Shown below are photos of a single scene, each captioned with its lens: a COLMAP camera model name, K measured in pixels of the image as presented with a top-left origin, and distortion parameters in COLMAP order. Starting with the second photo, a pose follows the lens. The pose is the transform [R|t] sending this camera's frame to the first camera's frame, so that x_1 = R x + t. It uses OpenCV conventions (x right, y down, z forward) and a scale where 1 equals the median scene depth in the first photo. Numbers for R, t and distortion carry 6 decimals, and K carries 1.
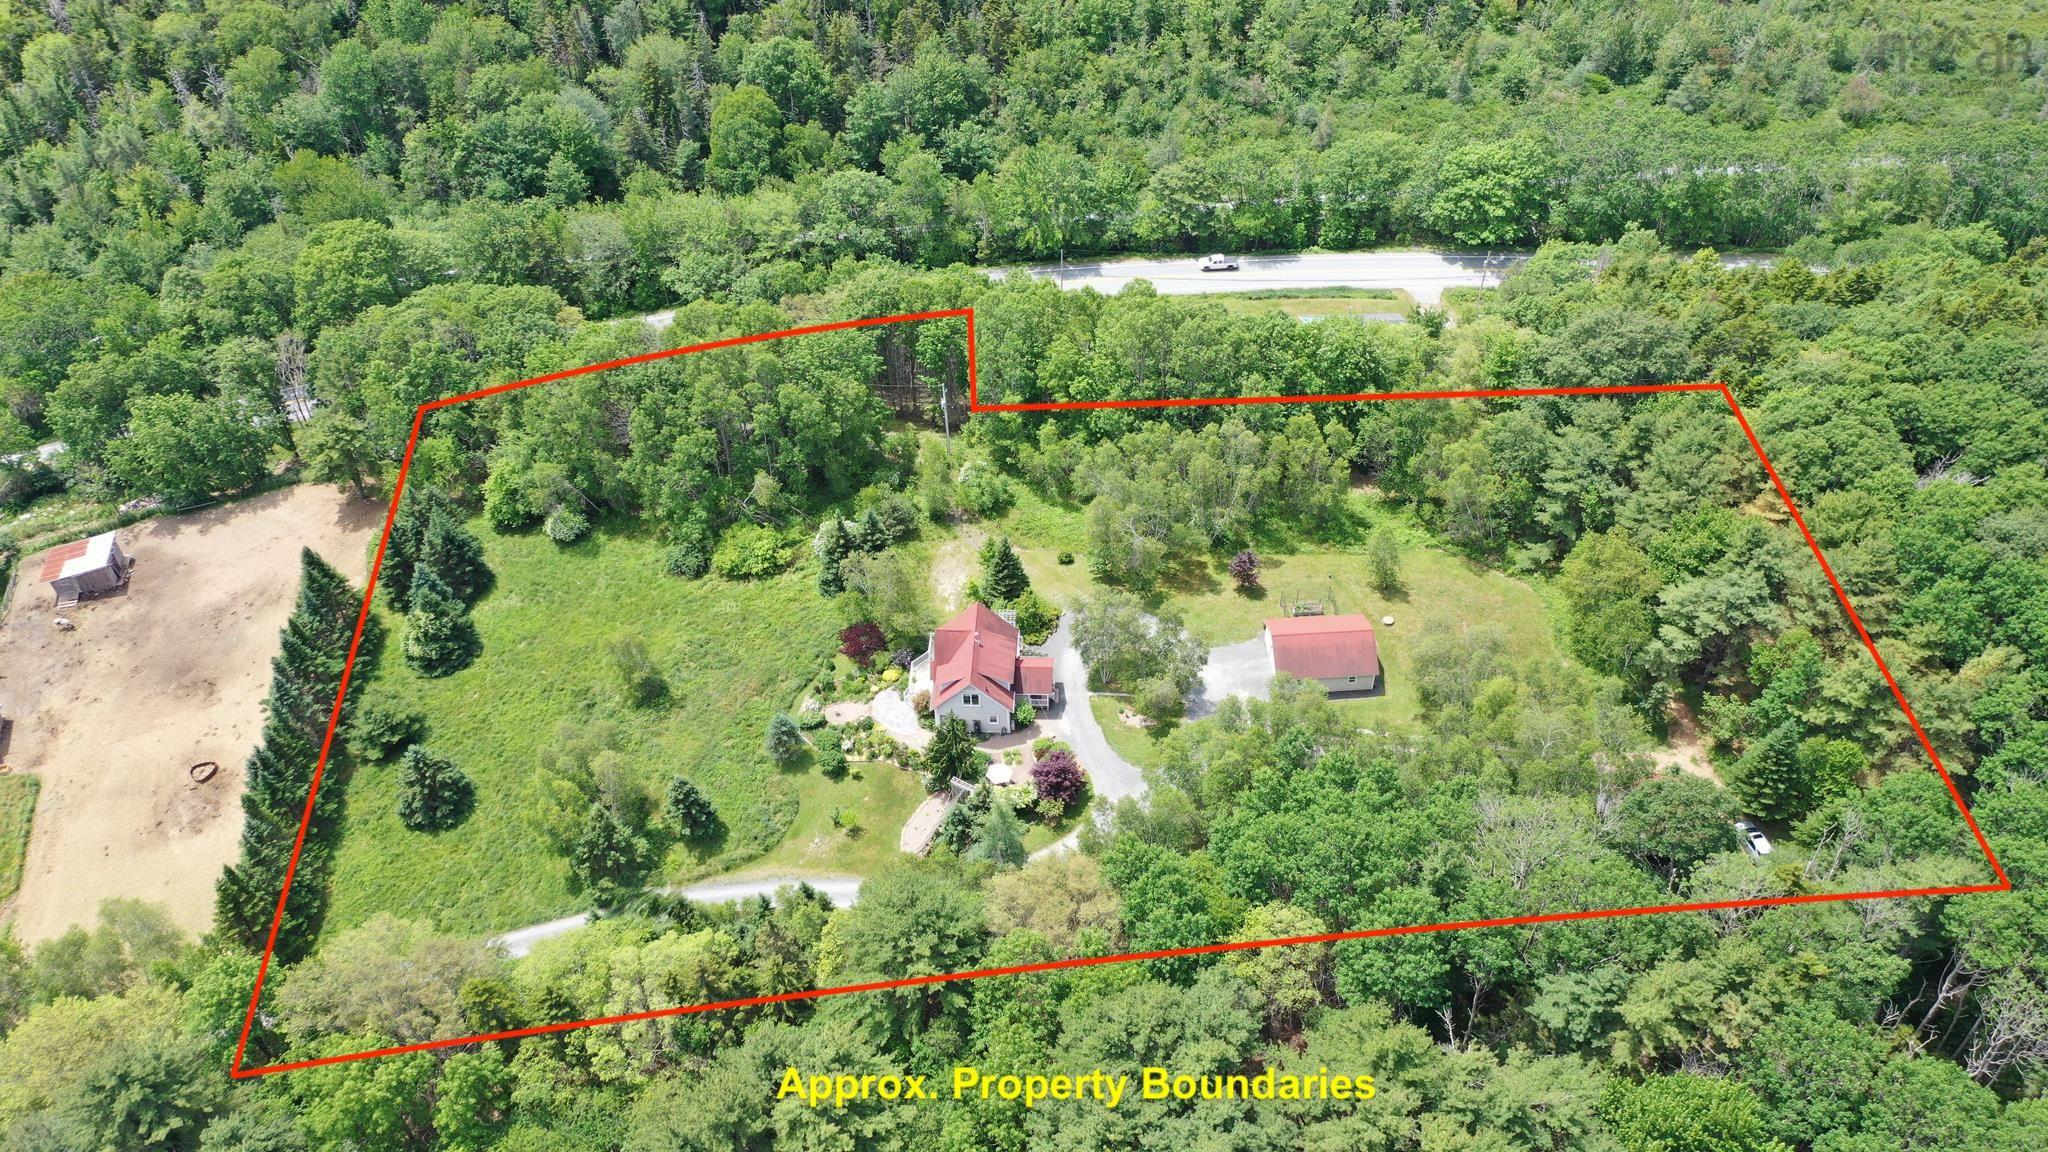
lens RADIAL K [[1786.9, 0, 1026.2], [0, 1786.9, 576.1], [0, 0, 1]] dist [0.008764, -0.002406]
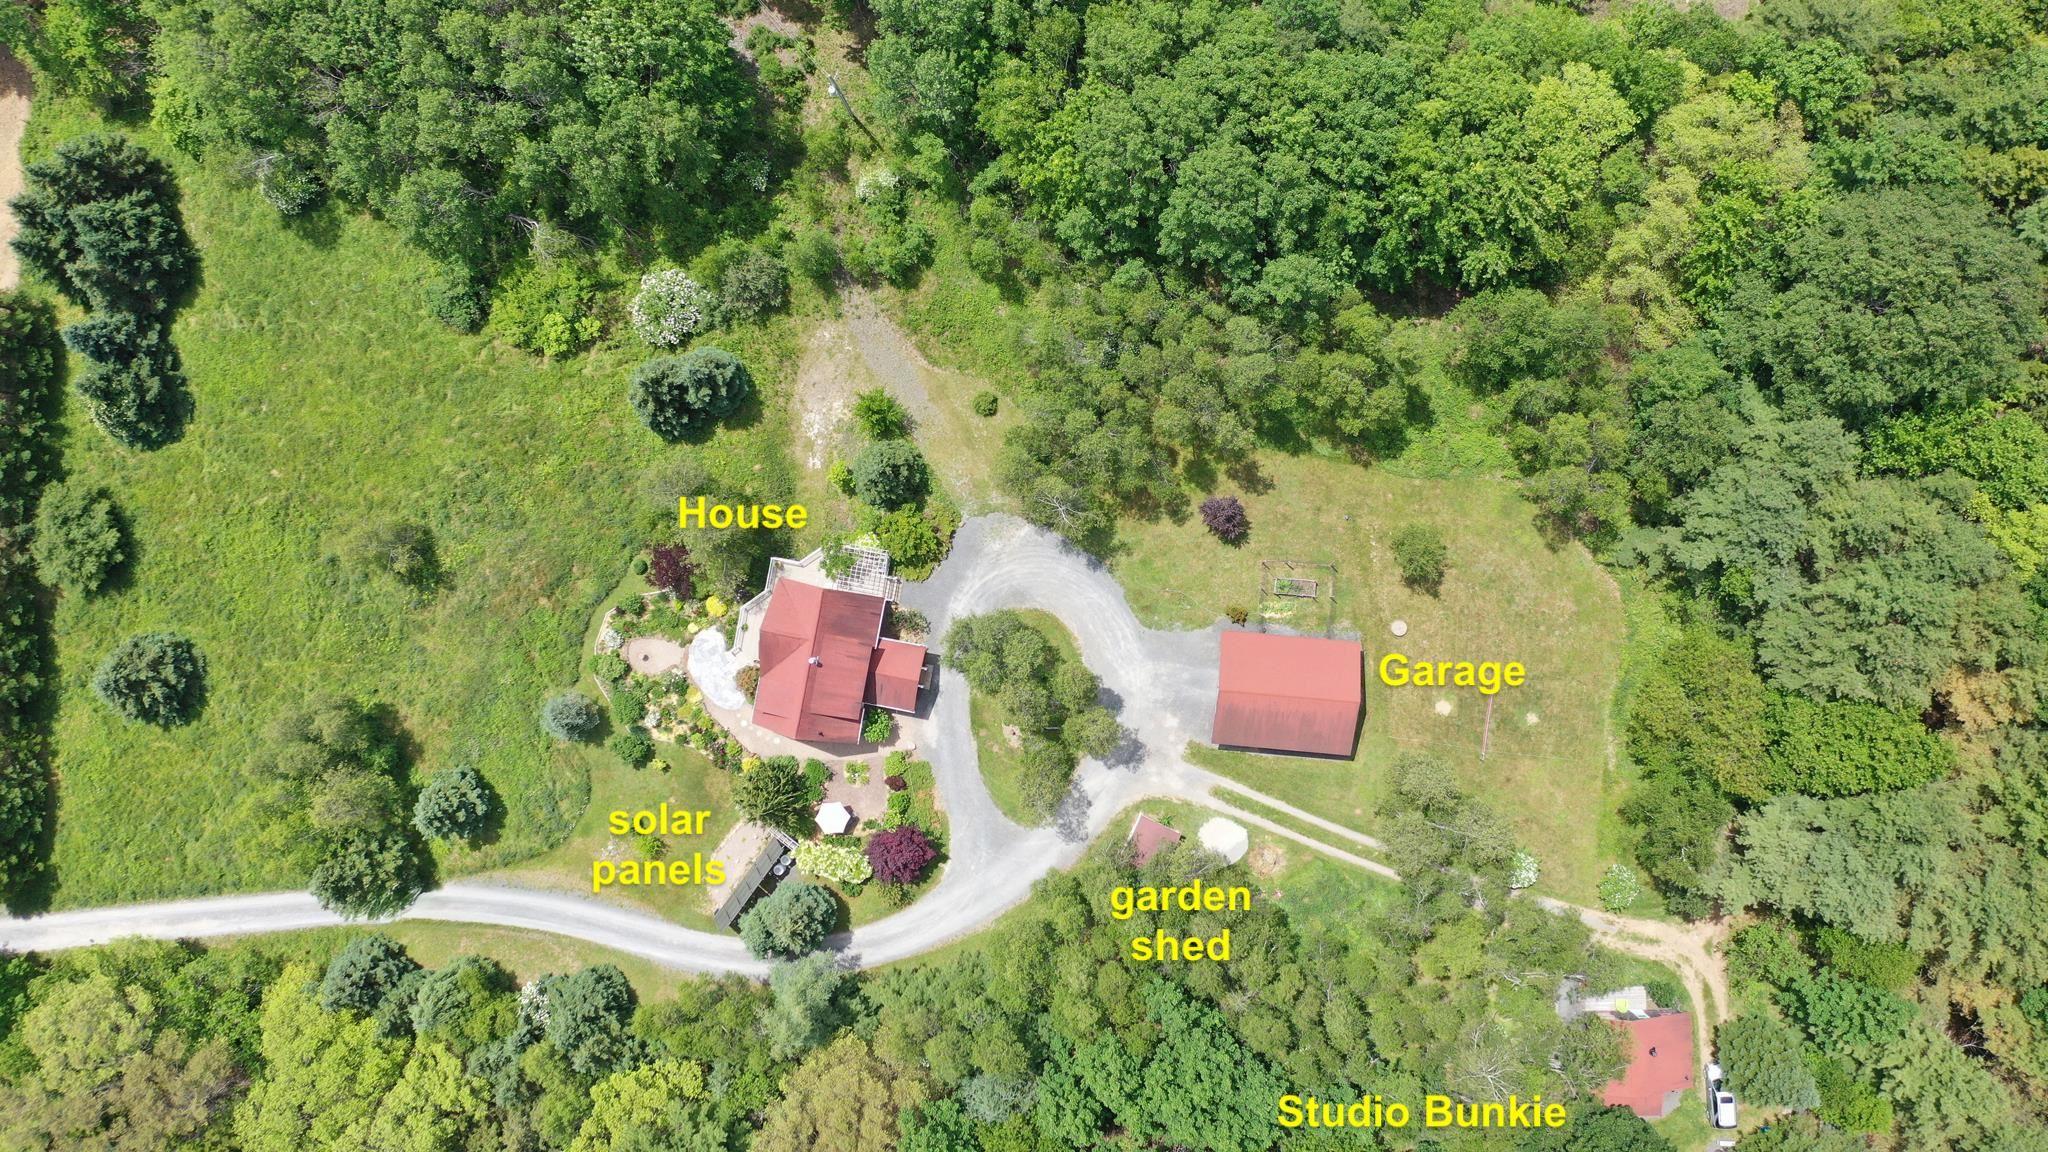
lens RADIAL K [[1786.9, 0, 1019.8], [0, 1786.9, 575.0], [0, 0, 1]] dist [0.008764, -0.002406]
pose [[0.989446, 0.140296, -0.036242, 0.075595], [-0.066941, 0.664397, 0.744376, -0.523721], [0.128513, -0.734094, 0.666776, 0.536734]]
